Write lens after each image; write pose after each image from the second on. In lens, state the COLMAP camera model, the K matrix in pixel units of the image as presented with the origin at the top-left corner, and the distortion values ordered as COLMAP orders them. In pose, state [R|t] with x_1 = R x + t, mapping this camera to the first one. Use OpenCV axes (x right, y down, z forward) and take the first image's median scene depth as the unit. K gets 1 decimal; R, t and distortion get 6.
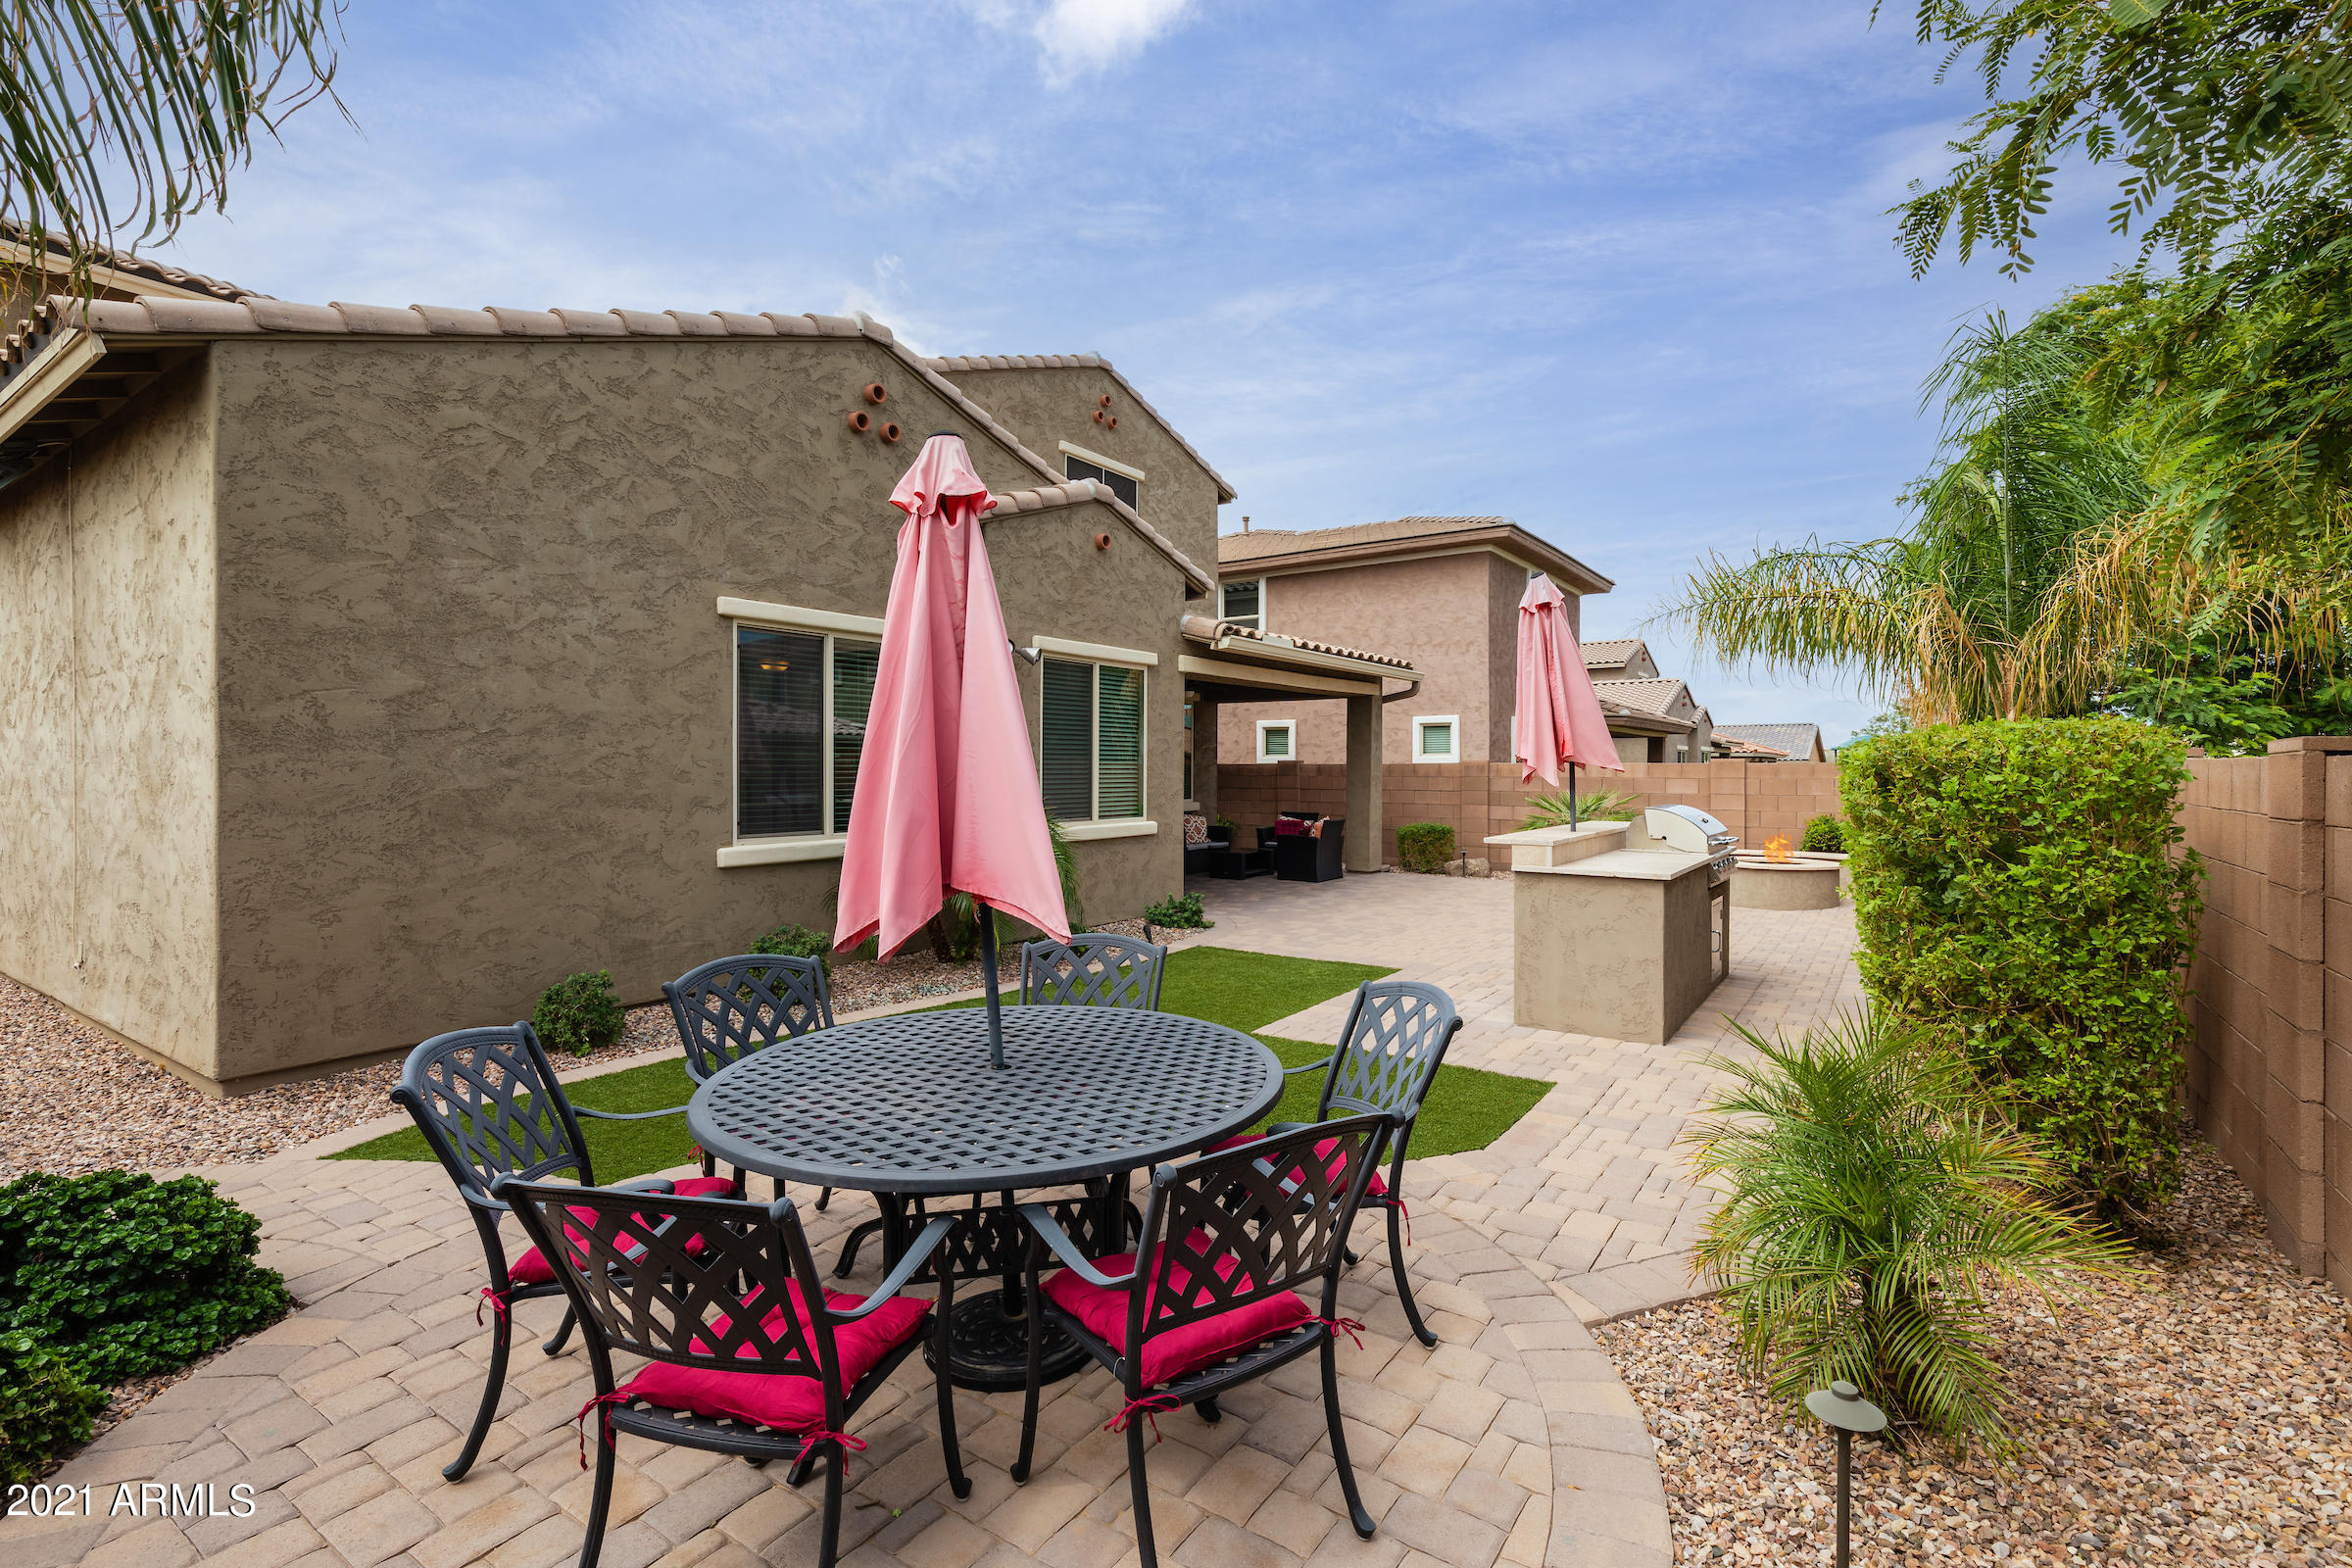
lens RADIAL K [[1082.3, 0, 1176.0], [0, 1082.3, 784.0], [0, 0, 1]] dist [0.000515, 0.000006]
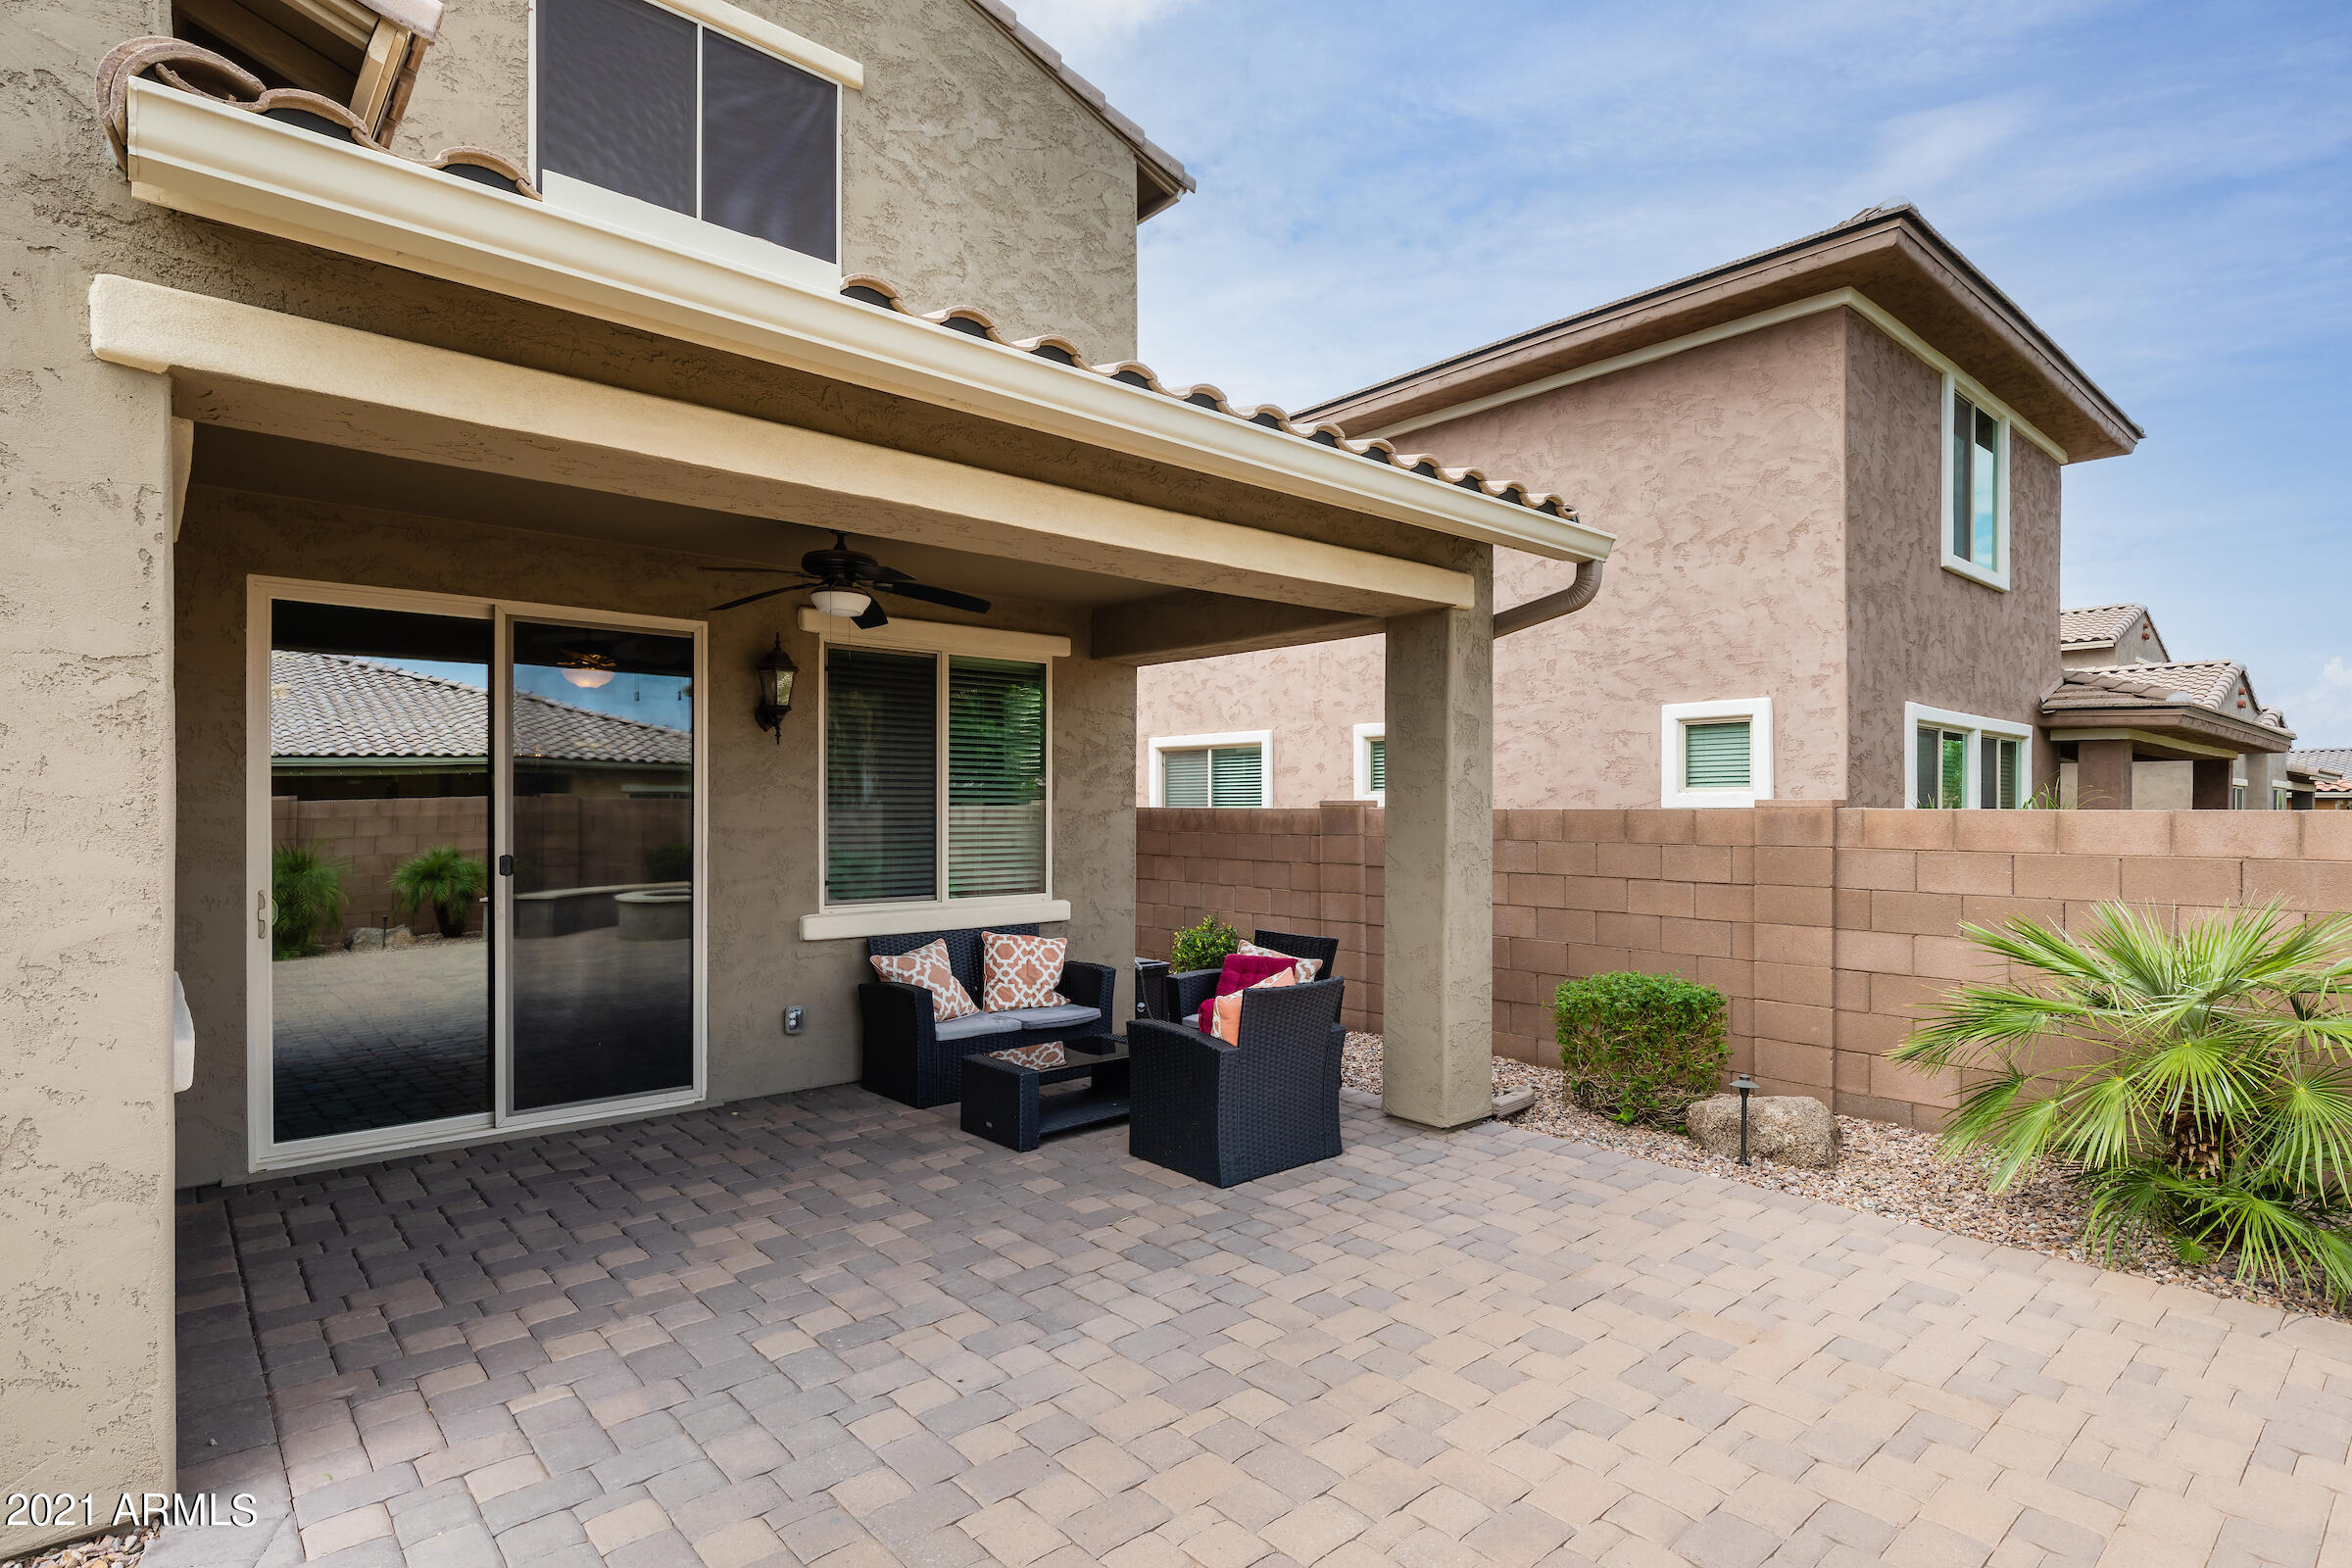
lens RADIAL K [[1215.2, 0, 1182.0], [0, 1215.2, 822.0], [0, 0, 1]] dist [-0.003272, -0.000333]
pose [[0.972634, 0.001611, -0.232336, 0.158575], [-0.003949, 0.999946, -0.009597, -0.008748], [0.232308, 0.010252, 0.972588, 0.516642]]
